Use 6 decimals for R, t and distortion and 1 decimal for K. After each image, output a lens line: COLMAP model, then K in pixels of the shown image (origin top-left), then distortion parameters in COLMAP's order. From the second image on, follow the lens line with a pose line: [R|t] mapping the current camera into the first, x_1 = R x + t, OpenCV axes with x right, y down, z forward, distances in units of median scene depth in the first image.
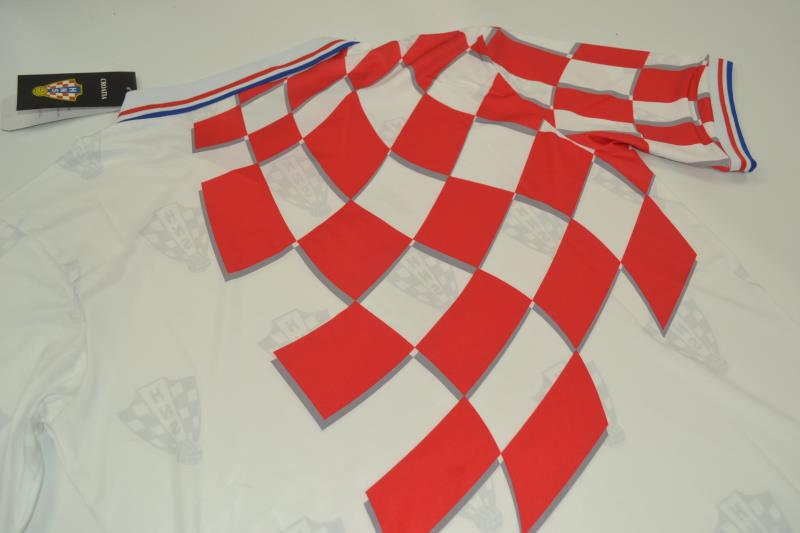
lens RADIAL K [[755.4, 0, 394.9], [0, 755.4, 265.5], [0, 0, 1]] dist [-0.071060, 0.000000]
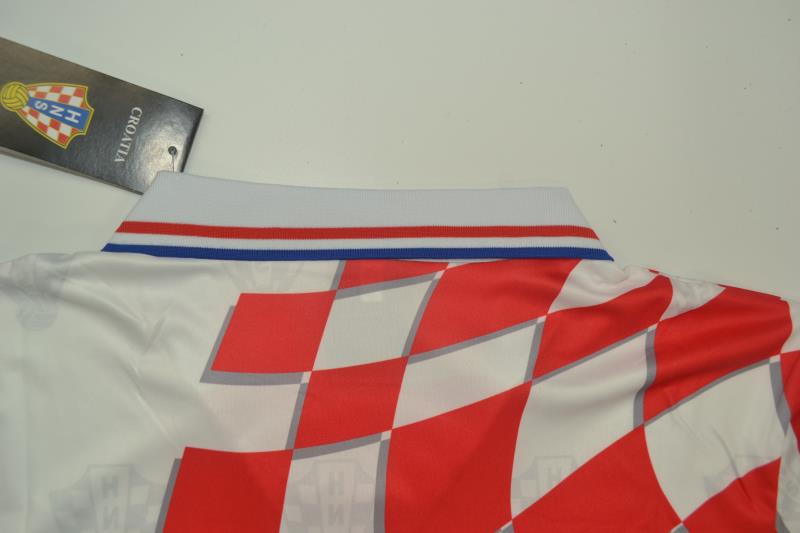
lens RADIAL K [[755.4, 0, 401.9], [0, 755.4, 267.6], [0, 0, 1]] dist [-0.071060, 0.000000]
pose [[0.835432, 0.549535, 0.008035, -0.187336], [-0.475720, 0.715739, 0.511281, -0.545866], [0.275216, -0.430962, 0.859376, 0.573696]]
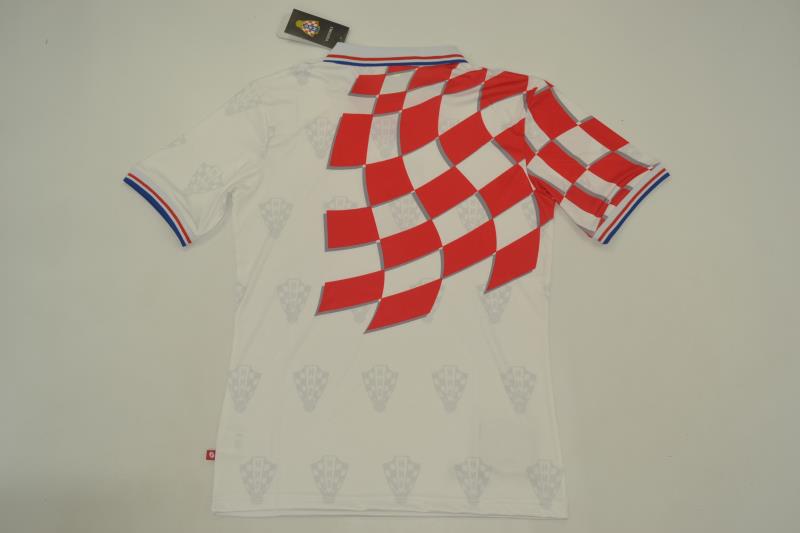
lens RADIAL K [[755.4, 0, 400.1], [0, 755.4, 268.0], [0, 0, 1]] dist [-0.071060, 0.000000]
pose [[0.827288, 0.519090, -0.214801, 0.495669], [-0.395180, 0.809494, 0.434227, -0.674728], [0.399283, -0.274346, 0.874819, -0.792395]]
